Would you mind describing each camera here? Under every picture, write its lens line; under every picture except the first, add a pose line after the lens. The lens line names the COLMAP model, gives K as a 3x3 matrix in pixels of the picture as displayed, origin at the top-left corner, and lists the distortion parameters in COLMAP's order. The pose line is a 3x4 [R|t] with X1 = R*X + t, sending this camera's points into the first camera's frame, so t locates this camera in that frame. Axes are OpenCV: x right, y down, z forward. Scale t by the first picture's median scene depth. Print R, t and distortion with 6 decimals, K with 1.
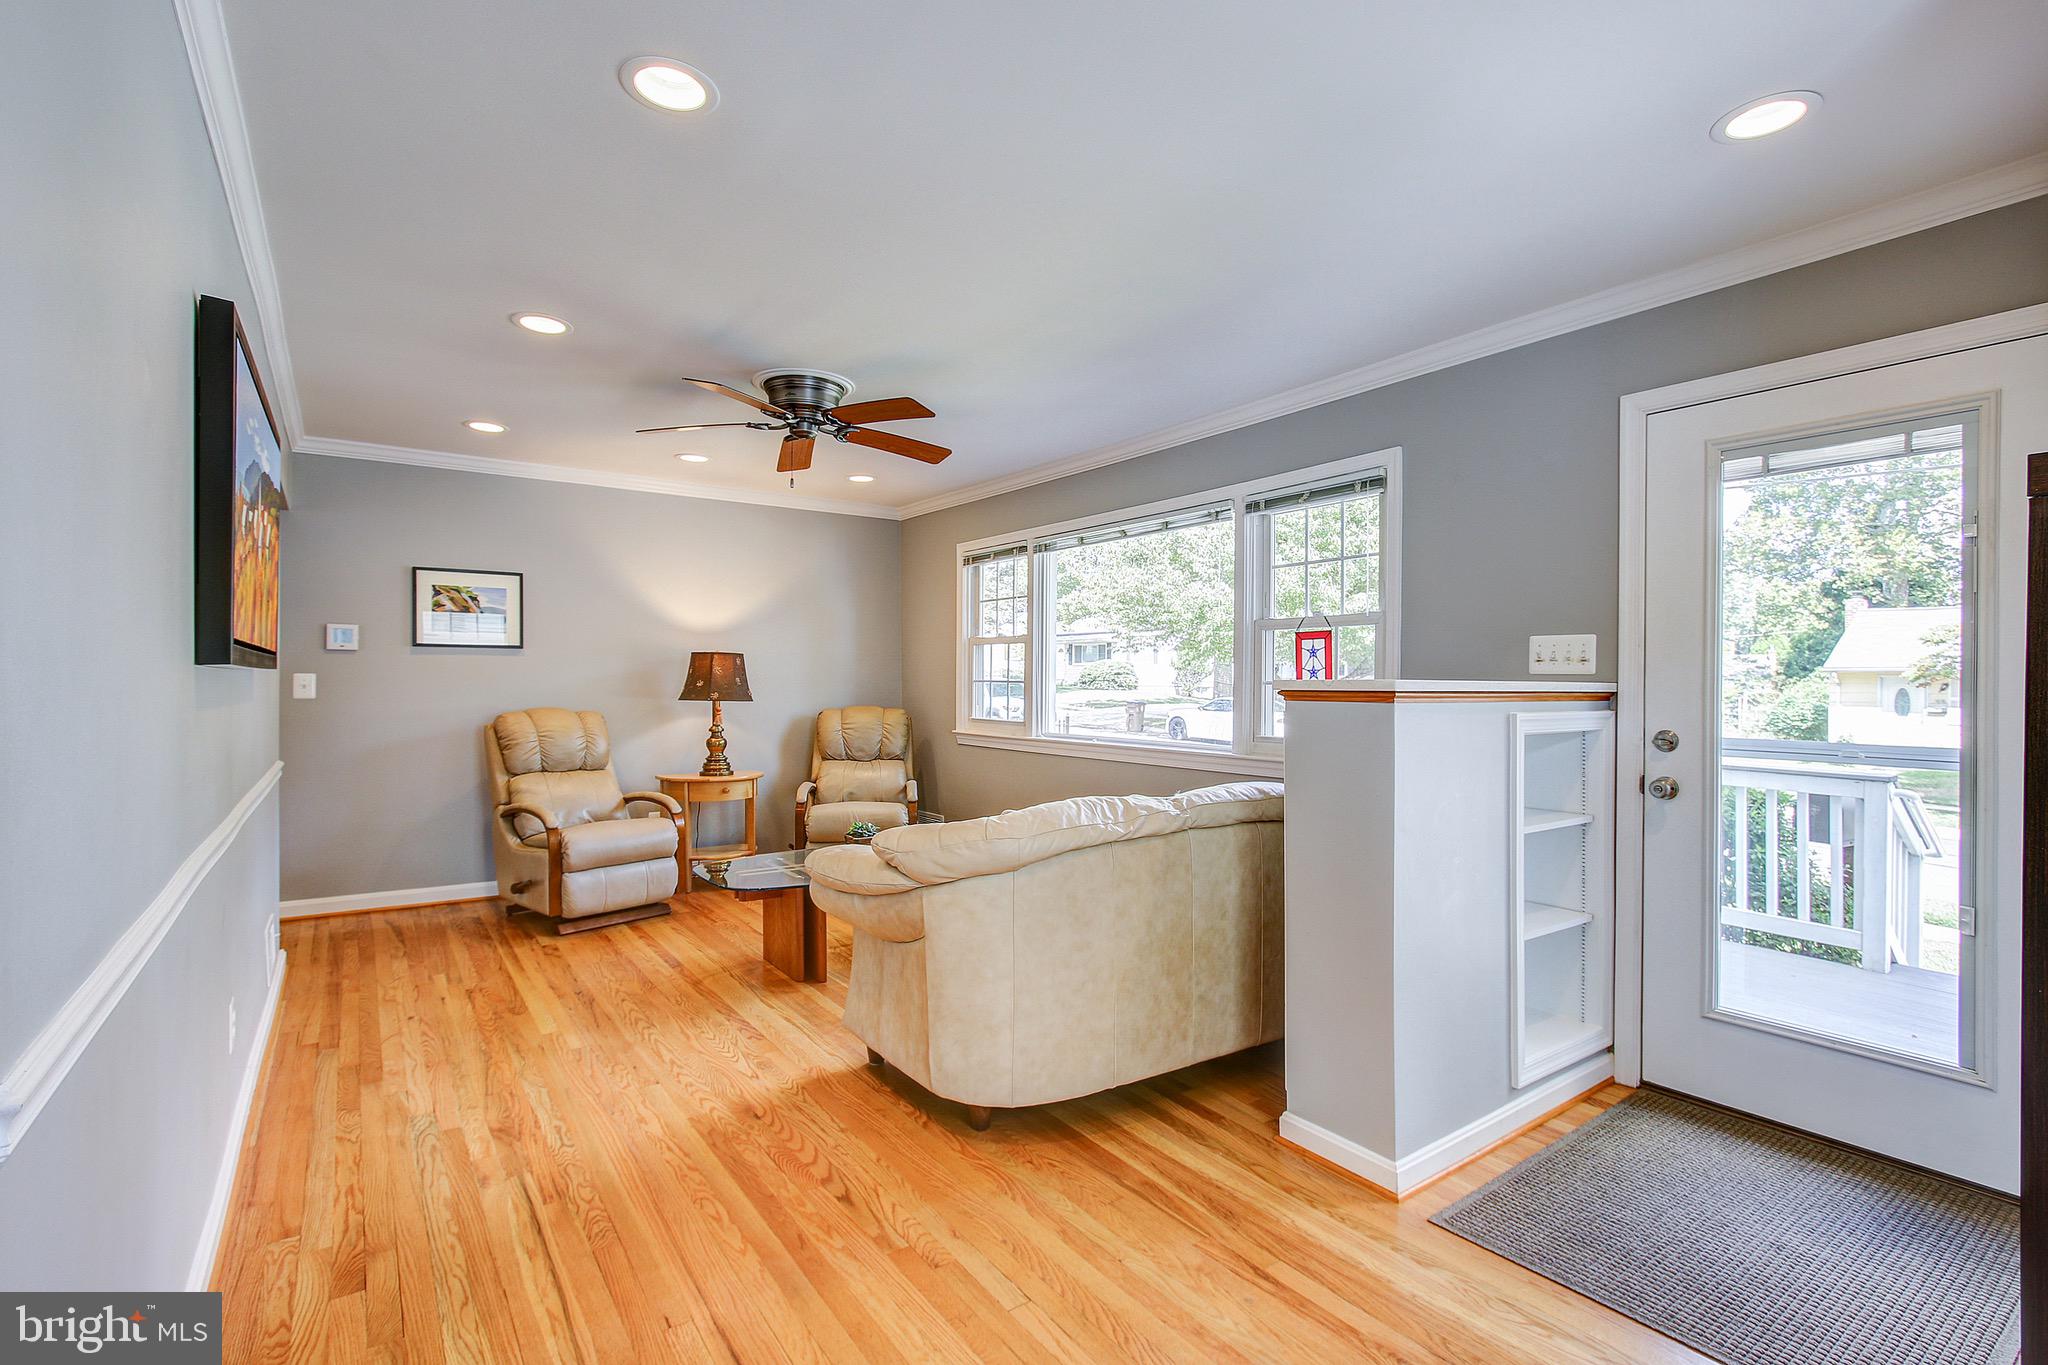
lens RADIAL K [[939.6, 0, 1063.4], [0, 939.6, 680.4], [0, 0, 1]] dist [-0.004167, -0.000266]
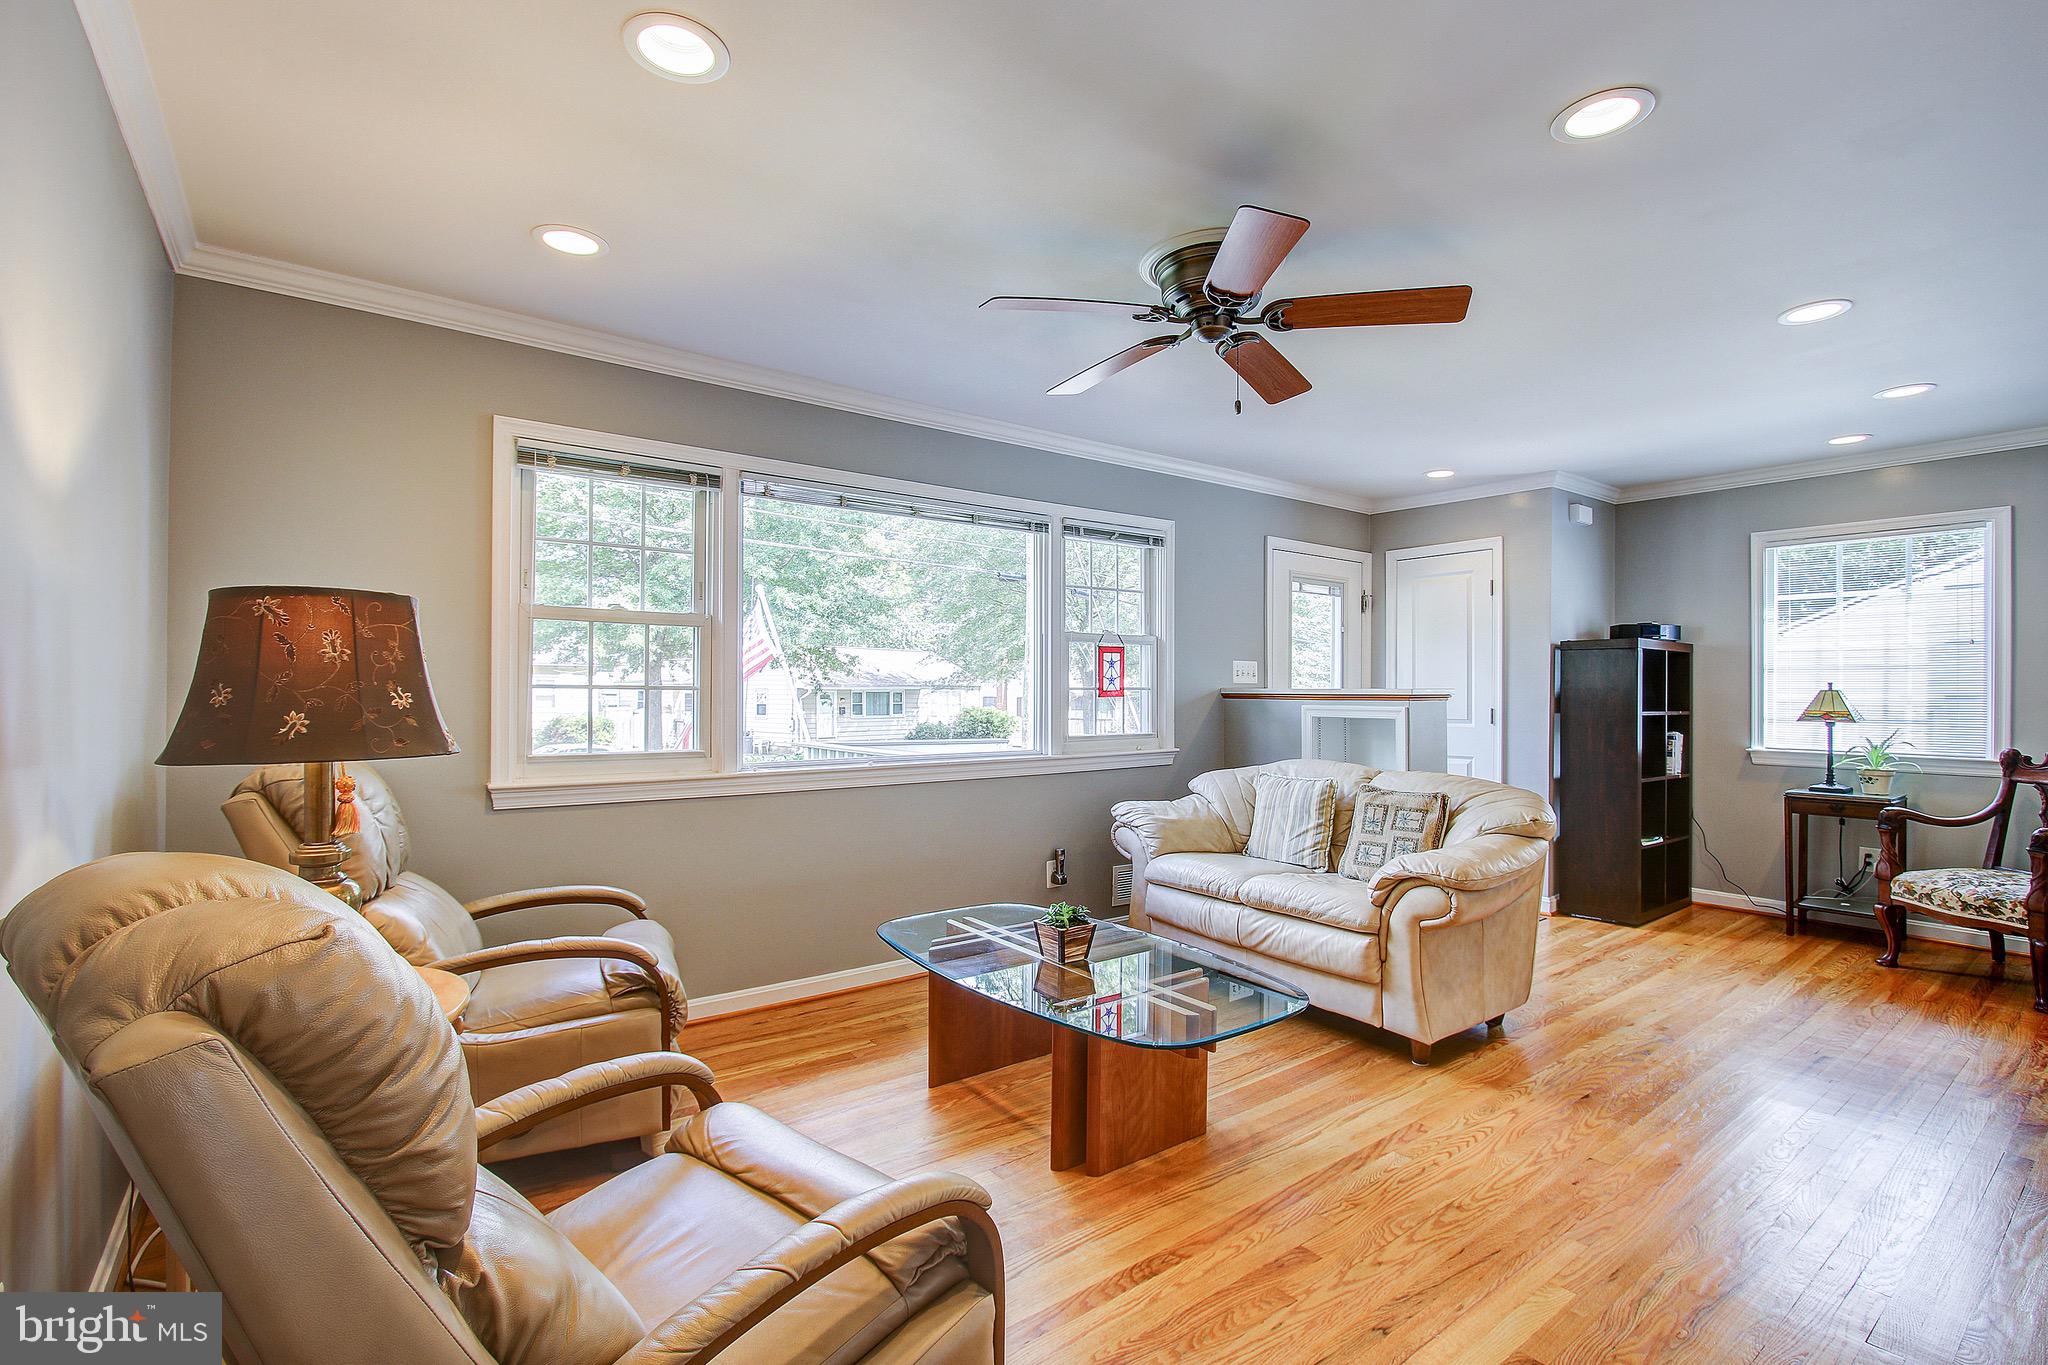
lens RADIAL K [[937.0, 0, 1025.2], [0, 937.0, 659.0], [0, 0, 1]] dist [-0.000530, 0.000033]
pose [[-0.004422, 0.028117, 0.999595, -0.951815], [-0.002685, 0.999601, -0.028129, -0.001199], [-0.999987, -0.002808, -0.004345, 1.116627]]
